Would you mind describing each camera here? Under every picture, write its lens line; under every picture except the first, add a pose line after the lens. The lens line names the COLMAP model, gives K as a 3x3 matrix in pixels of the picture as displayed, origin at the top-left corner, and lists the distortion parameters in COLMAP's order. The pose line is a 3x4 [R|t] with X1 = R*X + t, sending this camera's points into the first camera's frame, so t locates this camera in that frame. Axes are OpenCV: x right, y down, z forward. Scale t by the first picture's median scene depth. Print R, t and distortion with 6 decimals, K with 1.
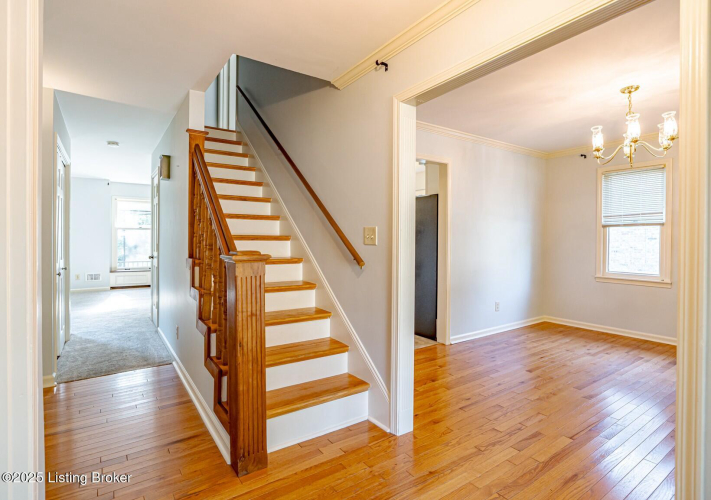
lens RADIAL K [[350.0, 0, 327.6], [0, 350.0, 239.9], [0, 0, 1]] dist [0.003960, 0.000765]
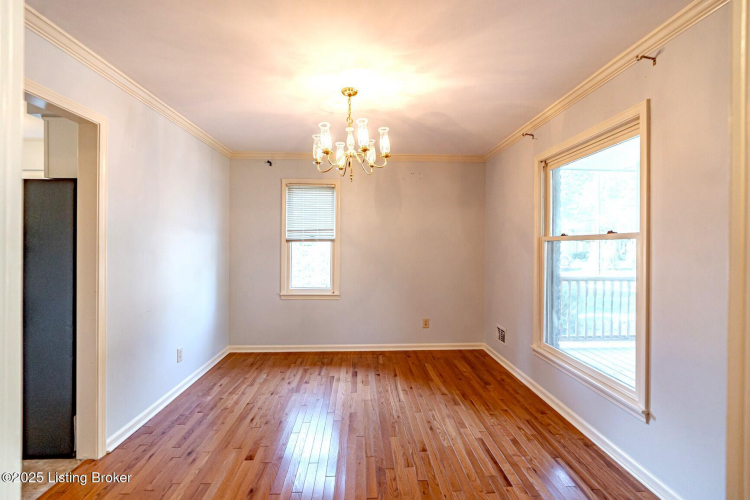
lens RADIAL K [[350.2, 0, 372.6], [0, 350.2, 245.6], [0, 0, 1]] dist [-0.019894, 0.000390]
pose [[0.500103, 0.000271, 0.865966, 0.088513], [-0.001021, 0.999999, 0.000276, -0.028857], [-0.865965, -0.001023, 0.500103, 0.356927]]
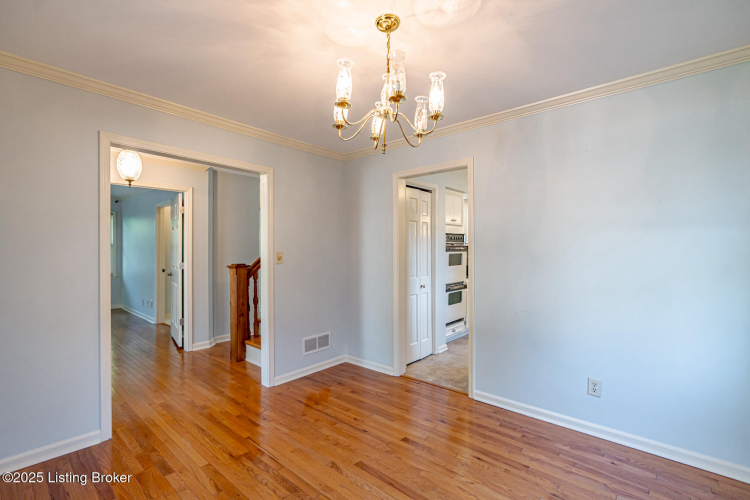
lens RADIAL K [[341.8, 0, 375.5], [0, 341.8, 251.0], [0, 0, 1]] dist [-0.003259, 0.000090]
pose [[0.284380, 0.010896, -0.958650, 0.977464], [-0.003307, 0.999941, 0.010385, -0.030663], [0.958706, 0.000217, 0.284399, 0.566704]]
